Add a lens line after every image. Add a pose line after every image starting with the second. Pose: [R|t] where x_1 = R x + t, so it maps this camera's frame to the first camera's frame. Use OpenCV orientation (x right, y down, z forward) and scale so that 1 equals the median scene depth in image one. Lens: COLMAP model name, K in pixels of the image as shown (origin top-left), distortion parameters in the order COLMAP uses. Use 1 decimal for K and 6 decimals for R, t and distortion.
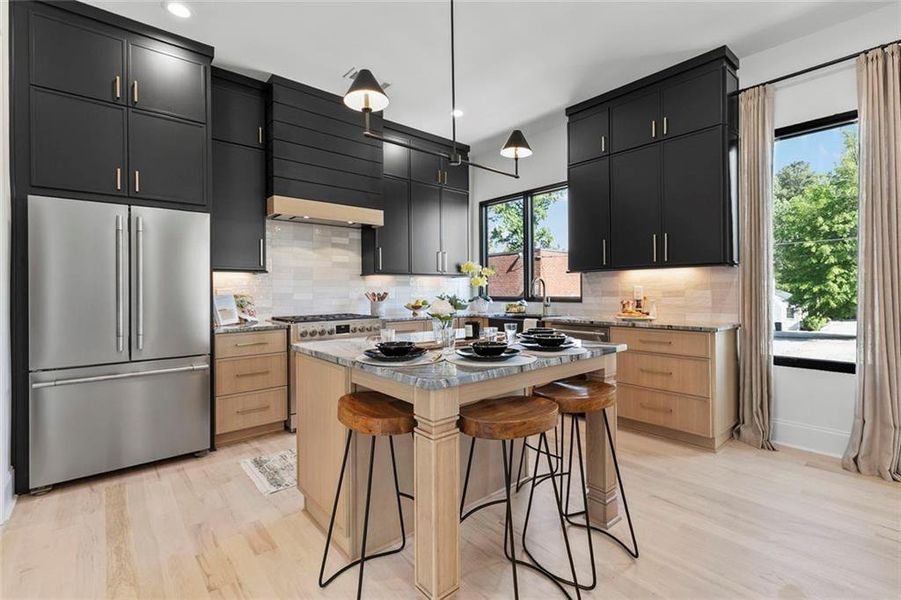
lens RADIAL K [[403.6, 0, 451.9], [0, 403.6, 293.6], [0, 0, 1]] dist [0.008440, -0.000184]
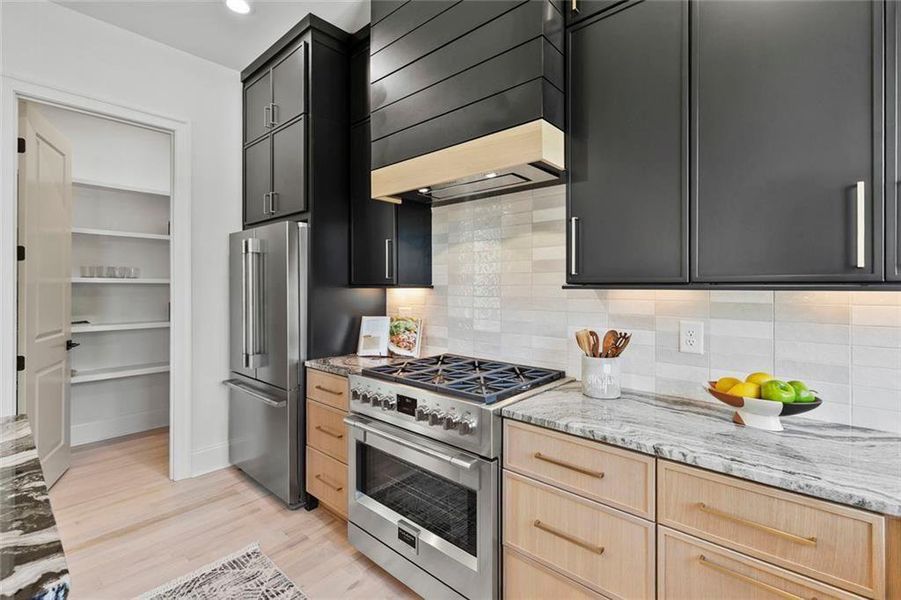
lens RADIAL K [[403.6, 0, 451.9], [0, 403.6, 293.6], [0, 0, 1]] dist [0.008440, -0.000184]
pose [[0.138783, 0.015963, -0.990194, 0.213516], [-0.008879, 0.999850, 0.014874, -0.052317], [0.990283, 0.006727, 0.138904, 0.974462]]
